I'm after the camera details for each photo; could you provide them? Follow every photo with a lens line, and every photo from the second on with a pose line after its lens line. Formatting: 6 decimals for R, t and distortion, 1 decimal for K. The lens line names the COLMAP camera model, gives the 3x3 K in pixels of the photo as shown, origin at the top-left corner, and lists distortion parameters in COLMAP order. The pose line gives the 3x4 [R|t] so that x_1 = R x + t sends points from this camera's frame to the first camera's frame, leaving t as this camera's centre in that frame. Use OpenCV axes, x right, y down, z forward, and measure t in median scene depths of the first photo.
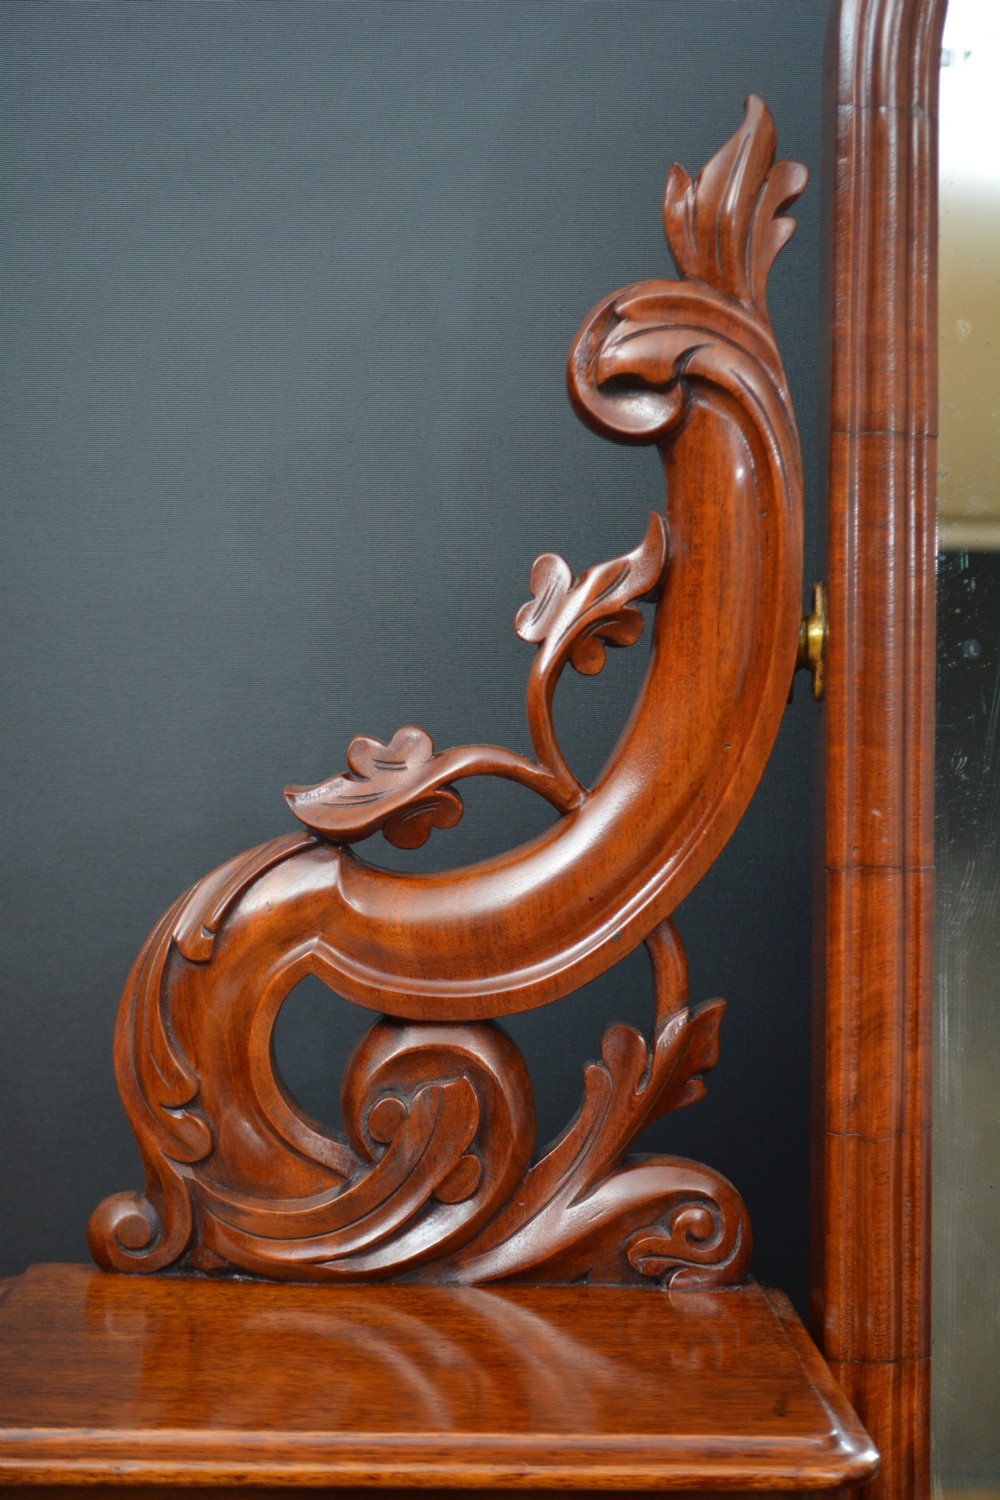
lens RADIAL K [[2842.2, 0, 500.0], [0, 2842.2, 750.0], [0, 0, 1]] dist [0.019059, -0.017104]
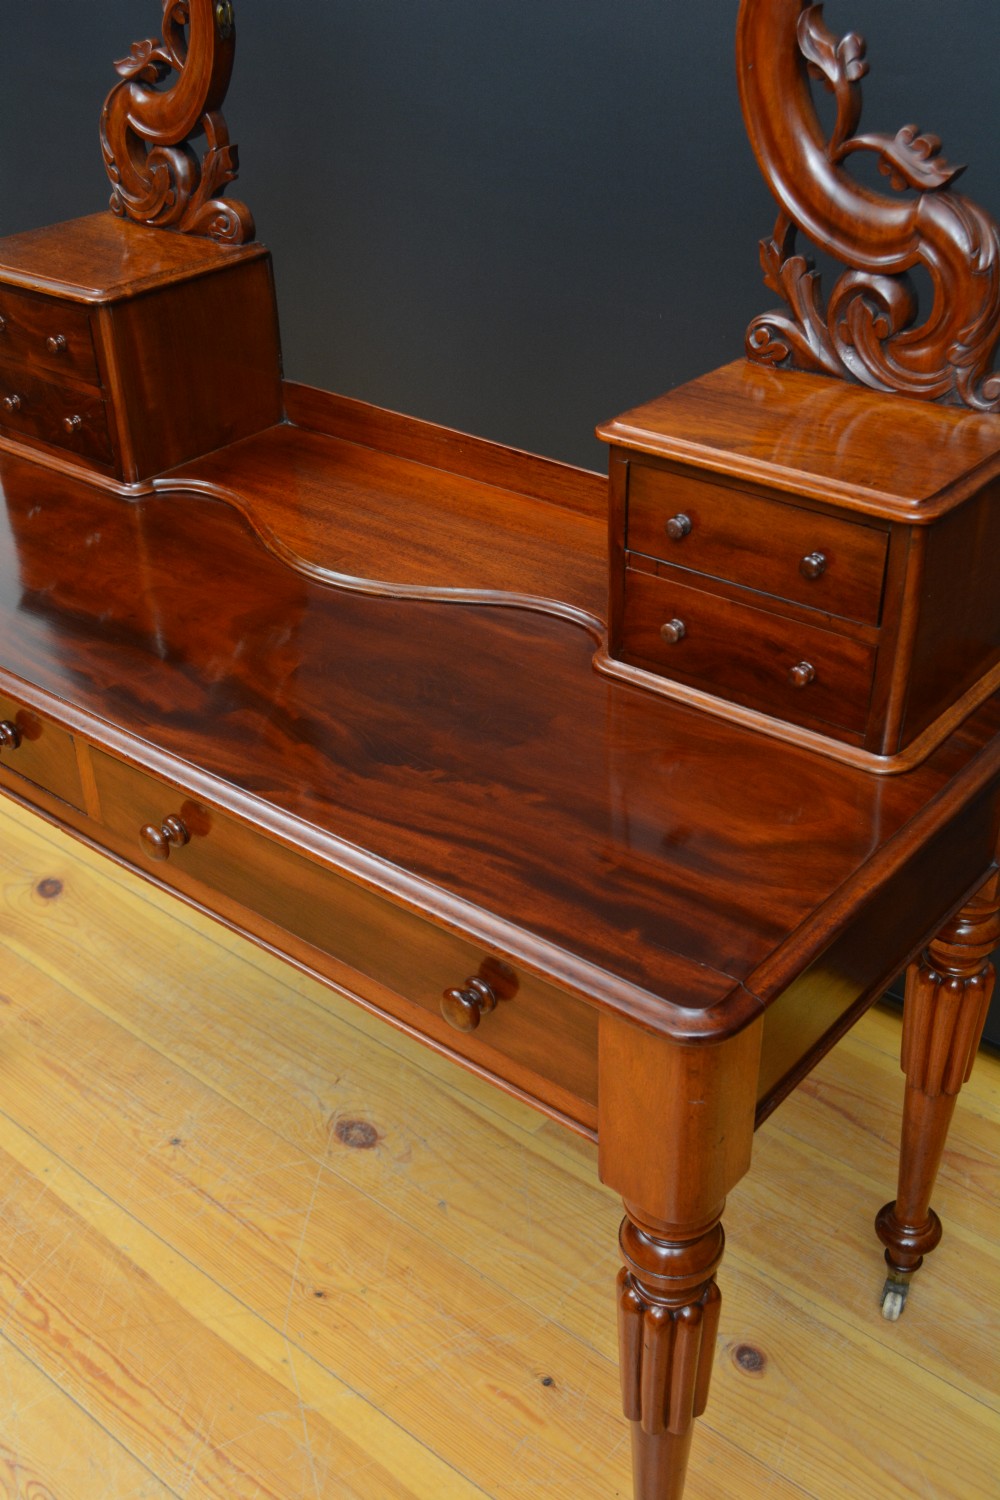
lens RADIAL K [[1530.1, 0, 500.0], [0, 1530.1, 750.0], [0, 0, 1]] dist [-0.045417, -0.004584]
pose [[0.753160, 0.326694, -0.570983, 1.411992], [0.020944, 0.855621, 0.517178, -0.184060], [0.657504, -0.401477, 0.637577, -0.064502]]
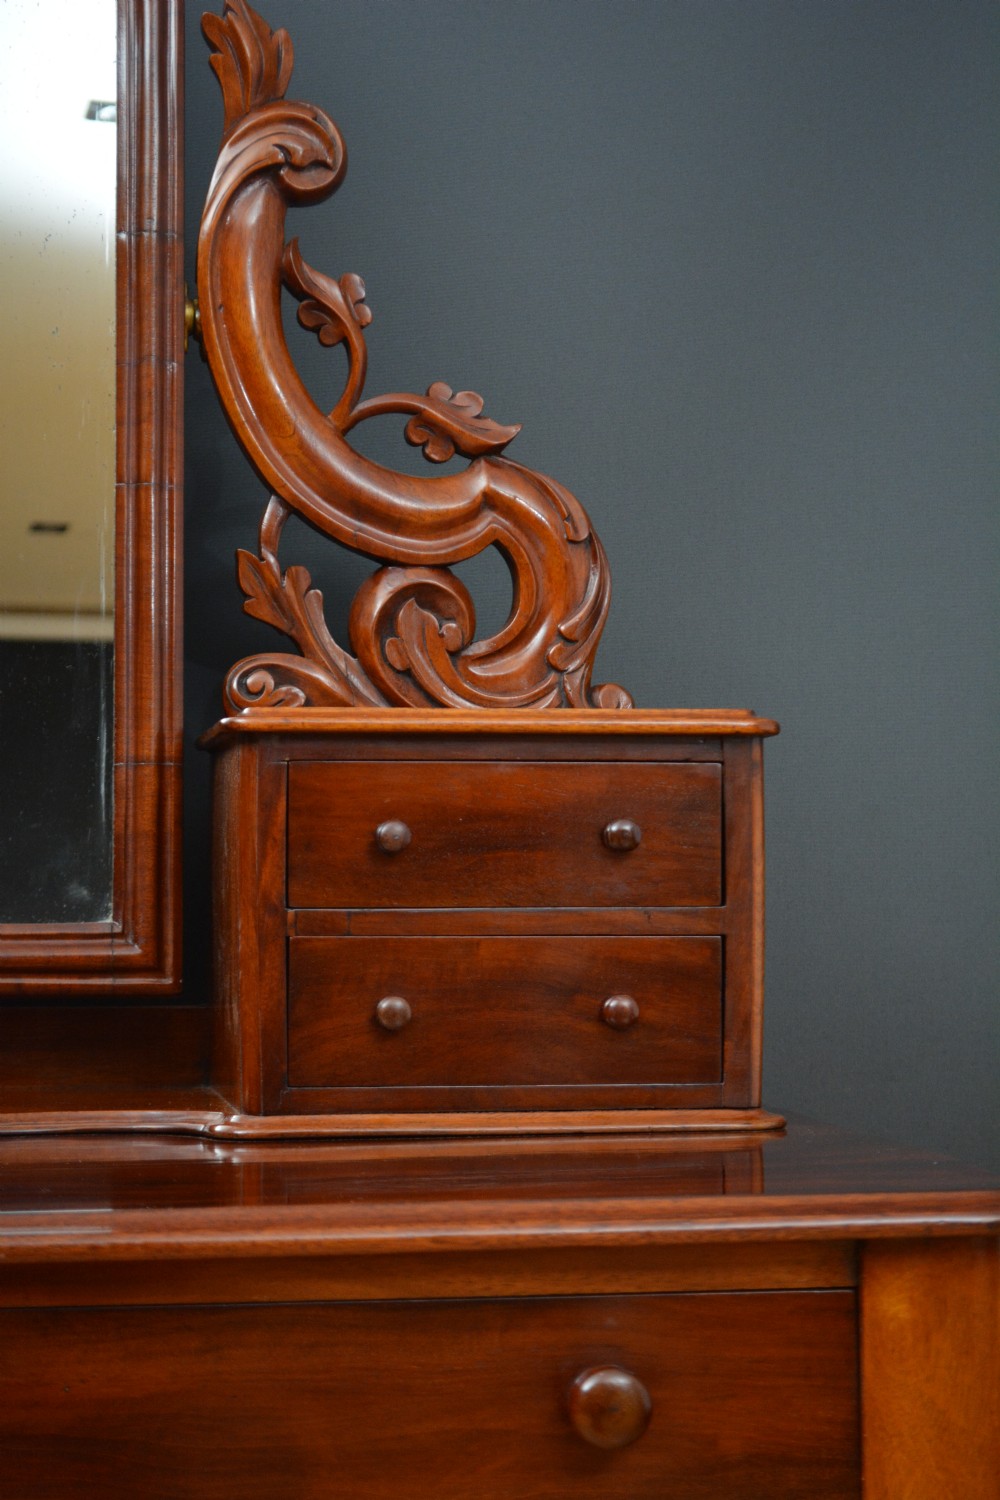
lens RADIAL K [[3214.1, 0, 500.0], [0, 3214.1, 750.0], [0, 0, 1]] dist [0.012537, 0.097334]
pose [[0.990710, -0.004393, 0.135920, 0.630832], [0.013196, 0.997866, -0.063940, 0.333216], [-0.135349, 0.065140, 0.988654, -0.762955]]
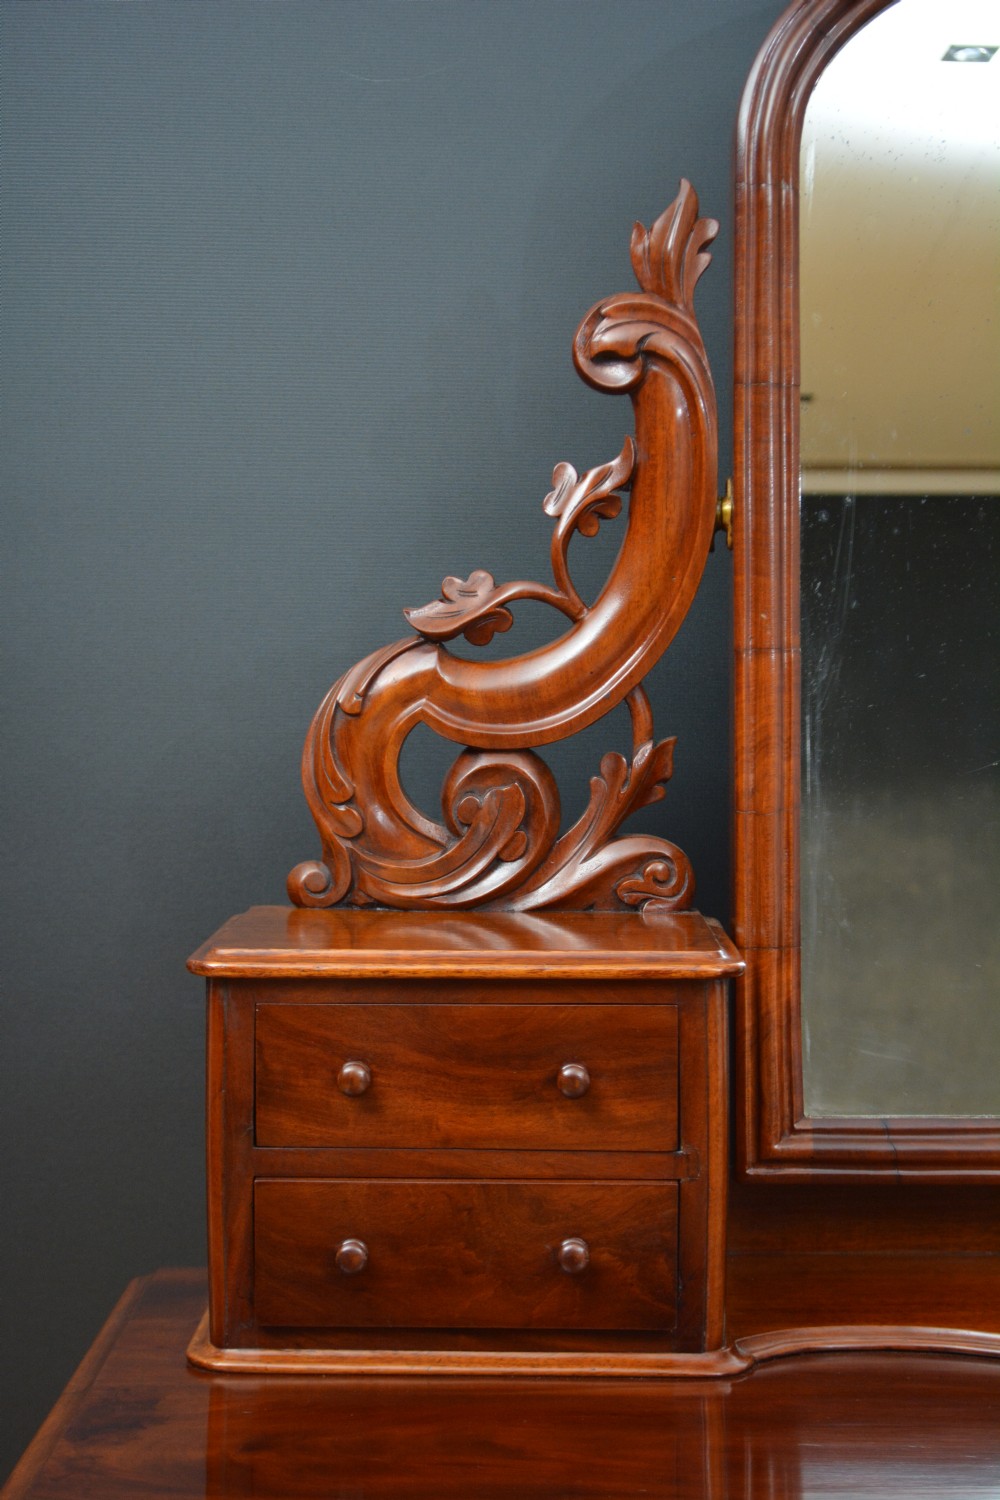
lens RADIAL K [[2842.2, 0, 500.0], [0, 2842.2, 750.0], [0, 0, 1]] dist [0.019059, -0.017104]
pose [[0.999135, -0.013684, -0.039262, 0.043134], [0.014214, 0.999811, 0.013235, 0.074484], [0.039074, -0.013781, 0.999141, -0.637445]]
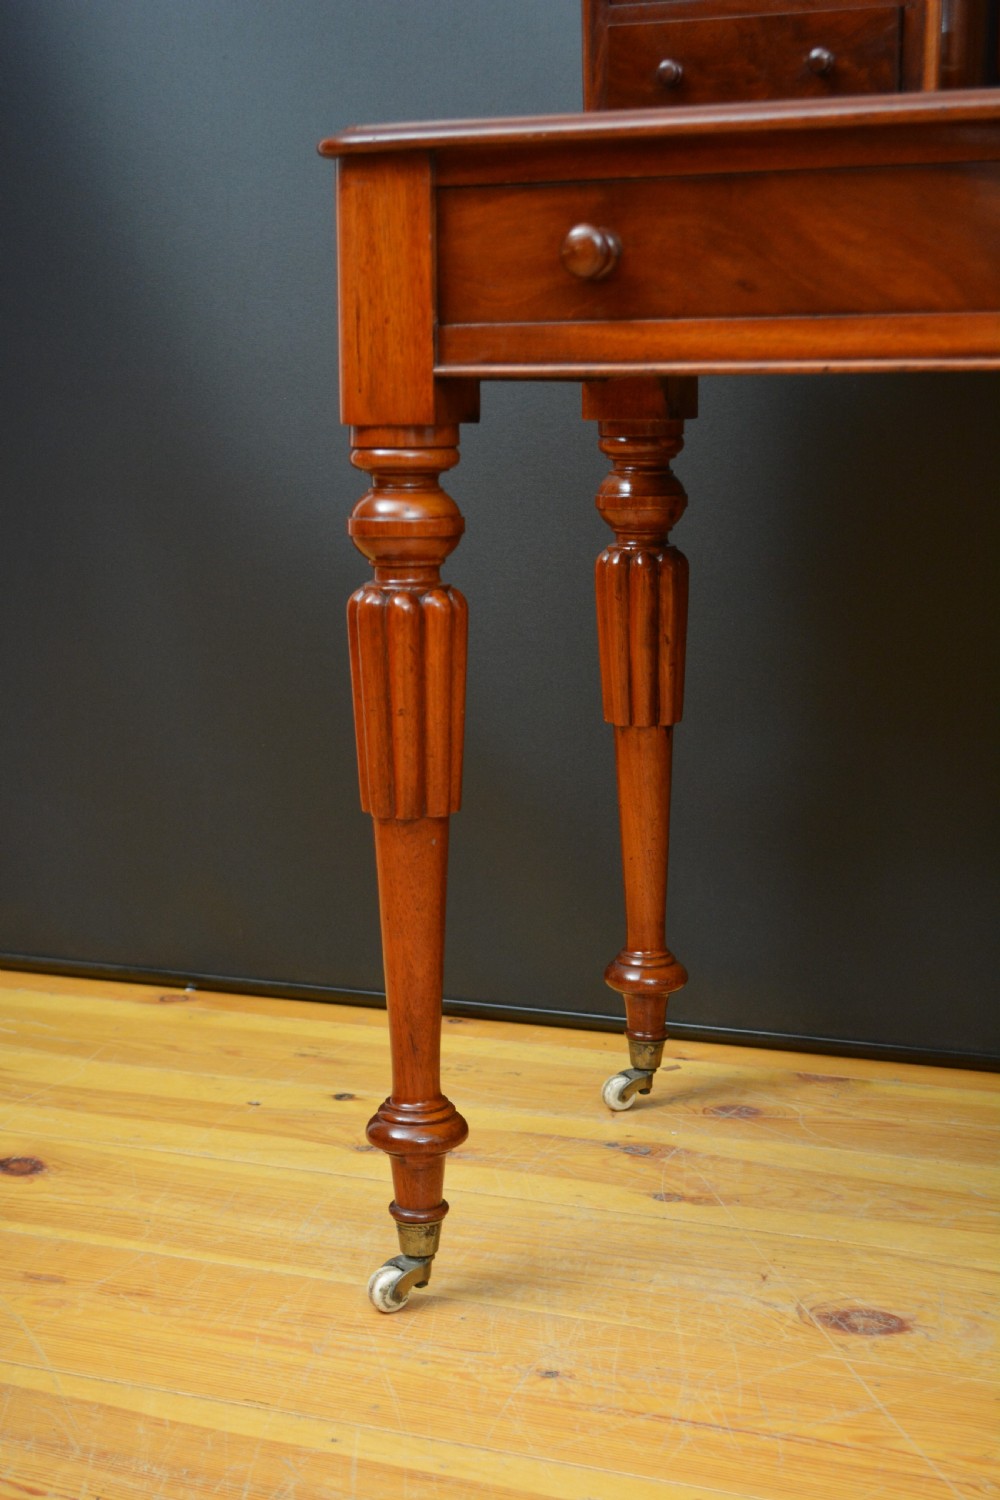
lens RADIAL K [[2225.6, 0, 513.1], [0, 2225.6, 770.2], [0, 0, 1]] dist [-0.014517, 0.028465]
pose [[0.917122, 0.041551, -0.396436, 0.464267], [0.012703, 0.991000, 0.133256, 0.636072], [0.398405, -0.127248, 0.908340, -0.771681]]
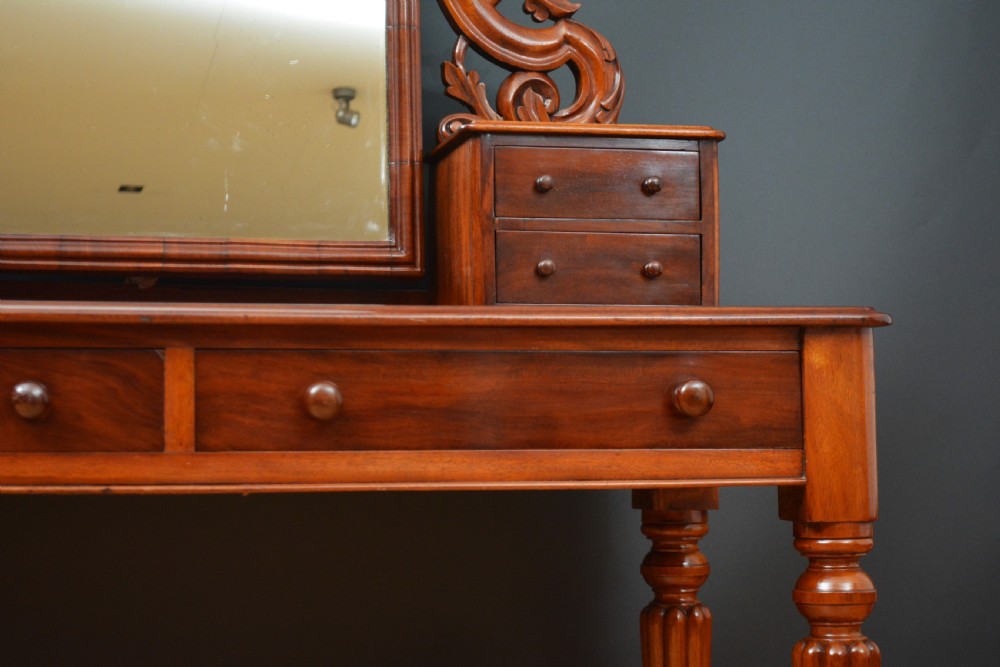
lens RADIAL K [[2021.2, 0, 500.0], [0, 2021.2, 333.5], [0, 0, 1]] dist [-0.043119, 1.497872]
pose [[0.977058, -0.004424, 0.212929, 0.306645], [0.022929, 0.996158, -0.084515, 0.602020], [-0.211737, 0.087458, 0.973406, -1.169041]]
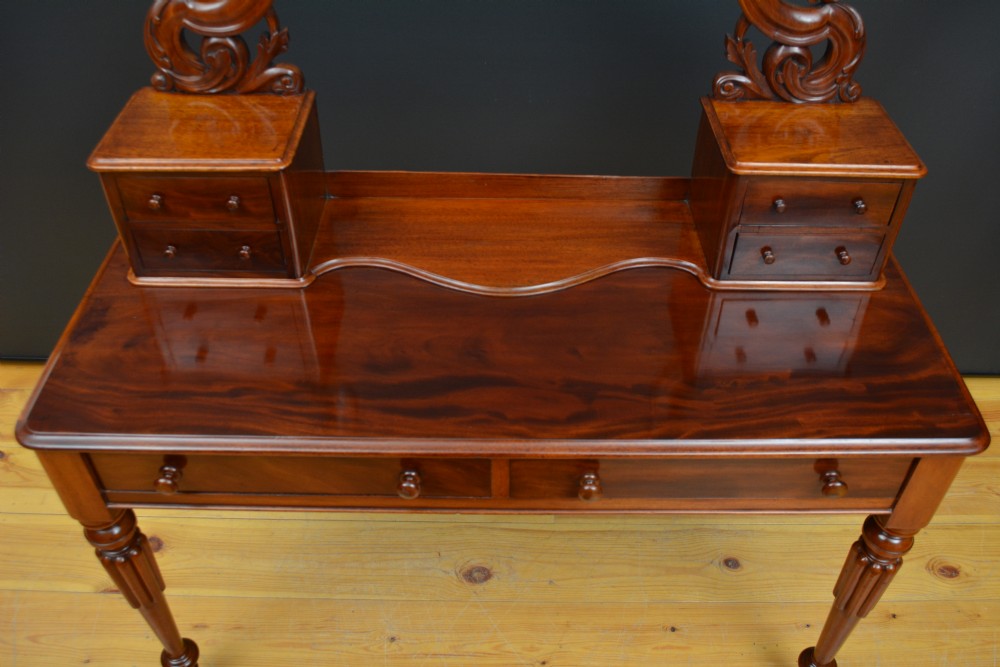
lens RADIAL K [[856.6, 0, 500.0], [0, 856.6, 333.5], [0, 0, 1]] dist [-0.063605, -0.011325]
pose [[0.999726, 0.012306, -0.019918, 0.423656], [0.003613, 0.759451, 0.650555, -0.377497], [0.023132, -0.650449, 0.759198, -0.211623]]
